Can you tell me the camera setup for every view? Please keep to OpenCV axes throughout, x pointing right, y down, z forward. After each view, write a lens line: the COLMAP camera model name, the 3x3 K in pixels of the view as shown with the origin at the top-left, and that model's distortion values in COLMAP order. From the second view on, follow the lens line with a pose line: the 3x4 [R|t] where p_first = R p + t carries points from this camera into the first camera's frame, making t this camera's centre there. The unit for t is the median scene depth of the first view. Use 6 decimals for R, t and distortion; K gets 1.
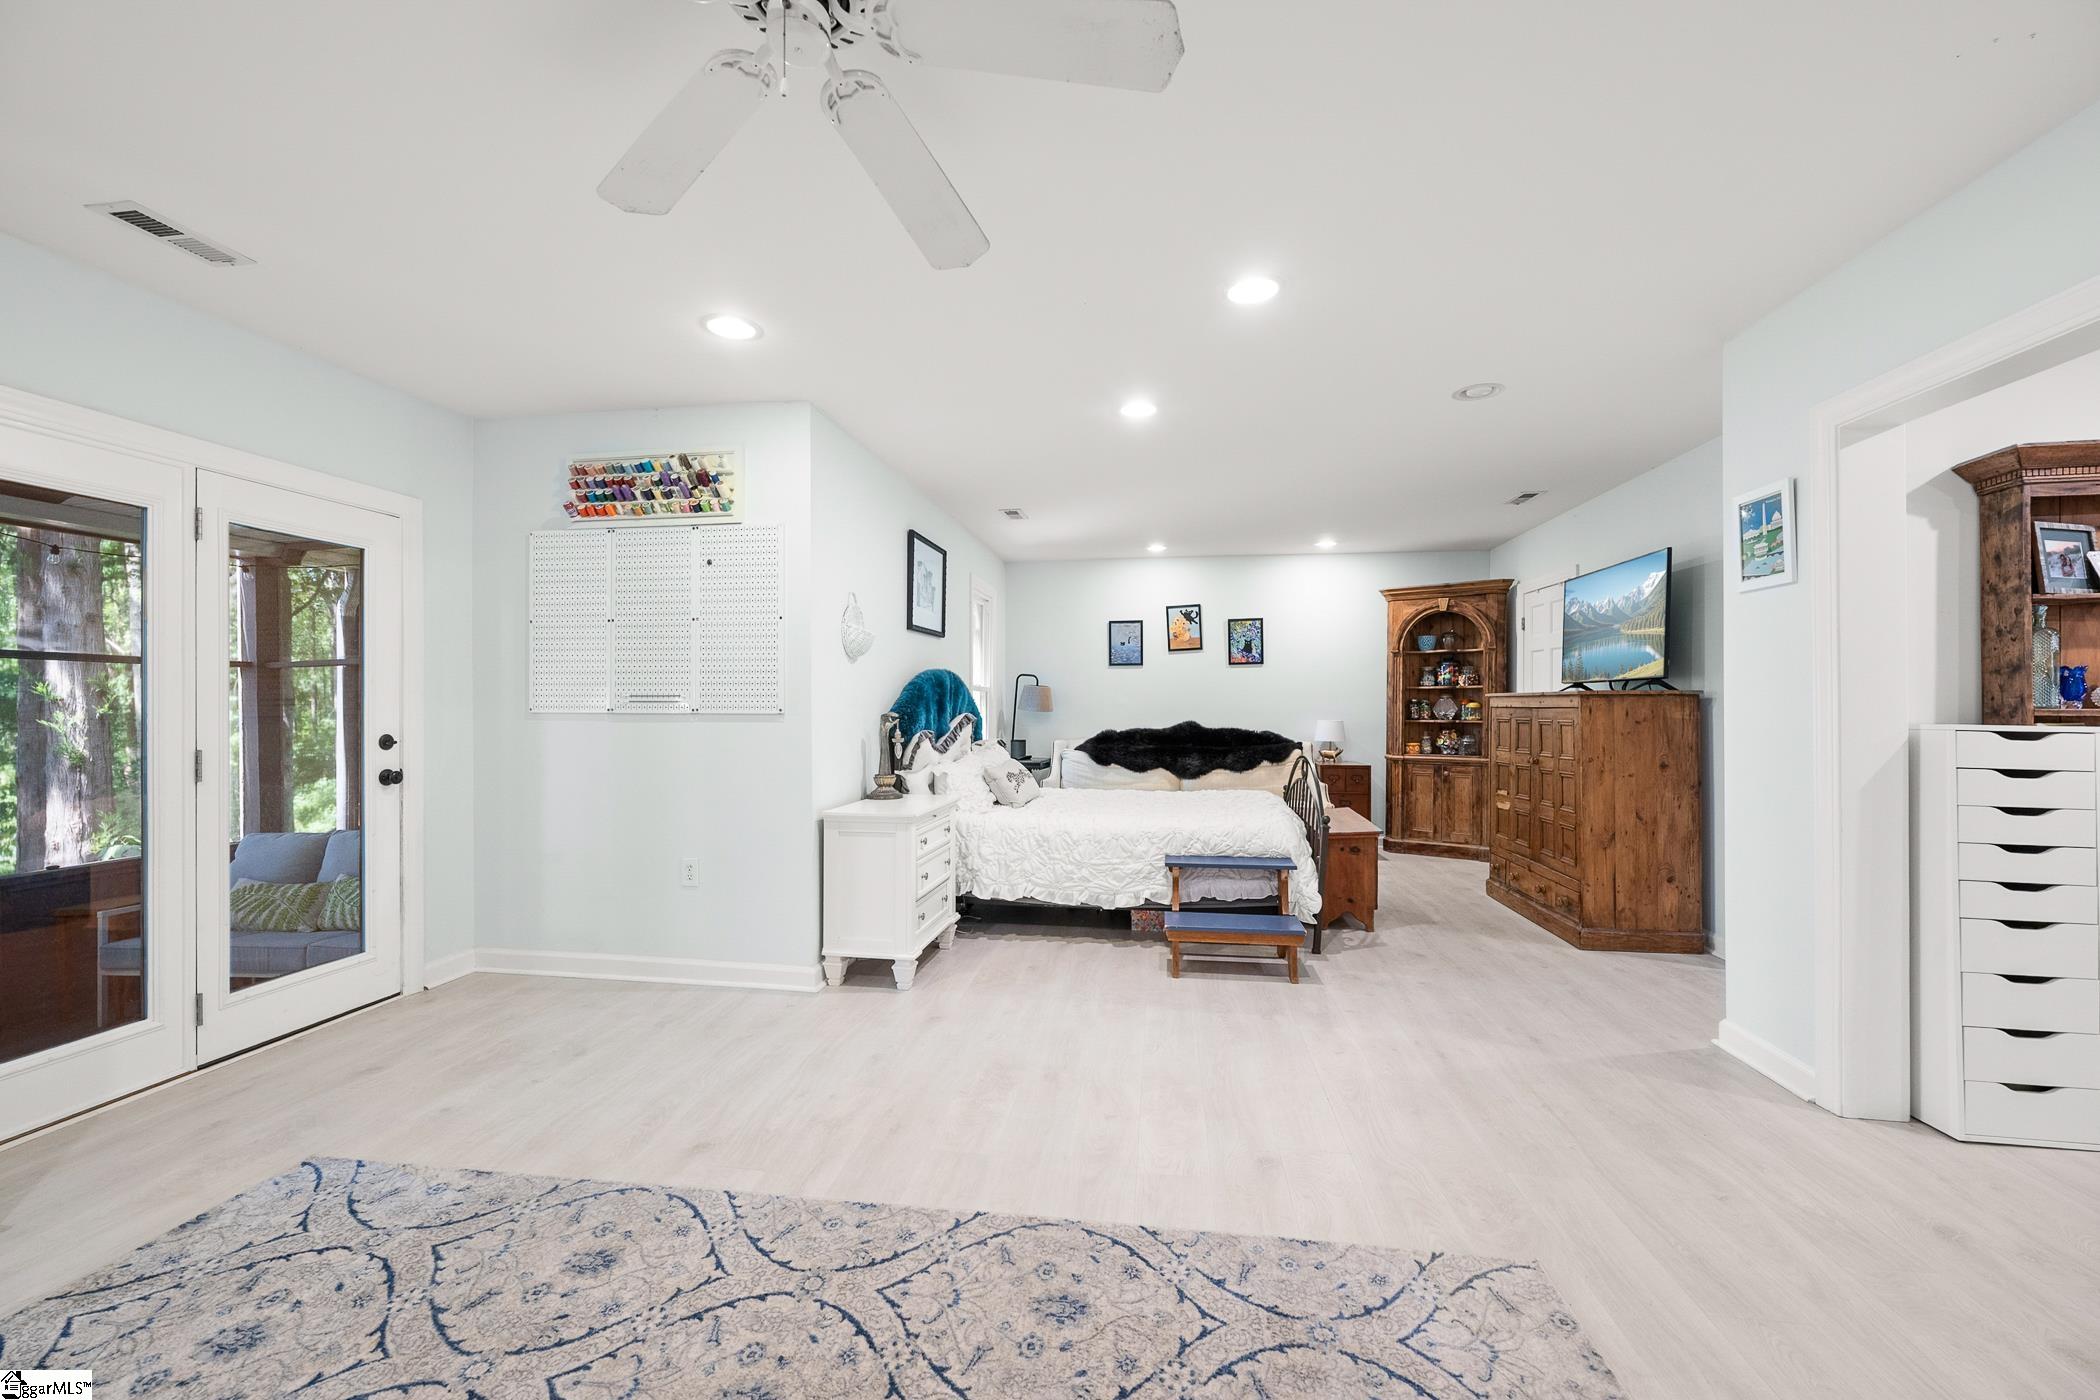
lens RADIAL K [[832.5, 0, 1047.1], [0, 832.5, 696.1], [0, 0, 1]] dist [-0.001268, 0.000150]
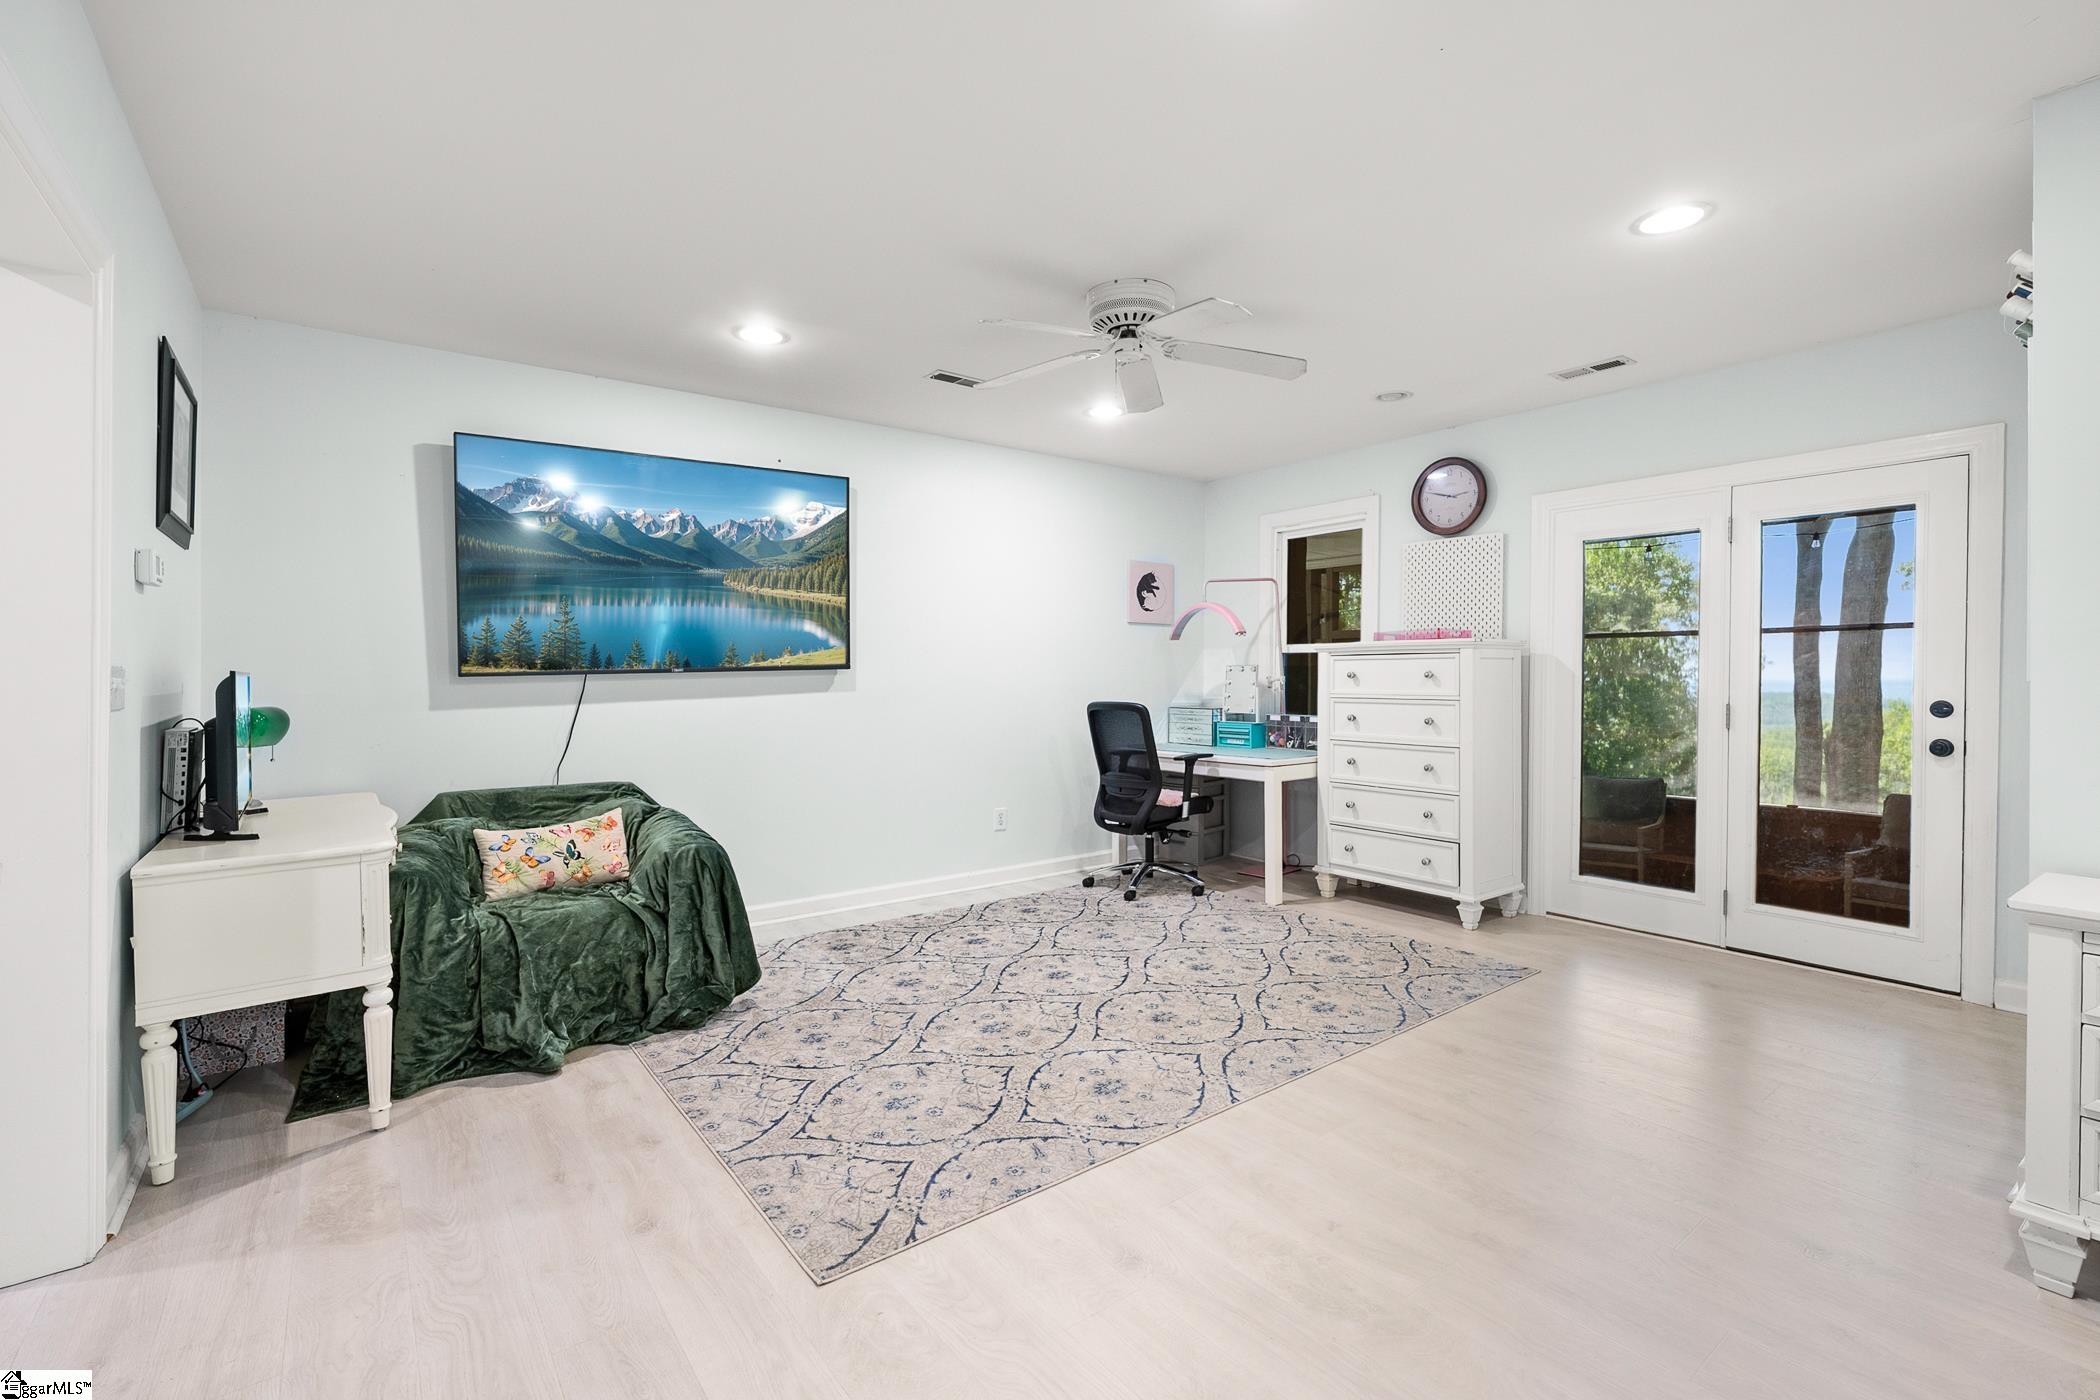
lens RADIAL K [[925.9, 0, 1059.1], [0, 925.9, 681.2], [0, 0, 1]] dist [-0.000938, -0.000328]
pose [[-0.700212, 0.008923, -0.713879, 0.612133], [0.013345, 0.999911, -0.000592, 0.012308], [0.713810, -0.009941, -0.700269, 1.037591]]
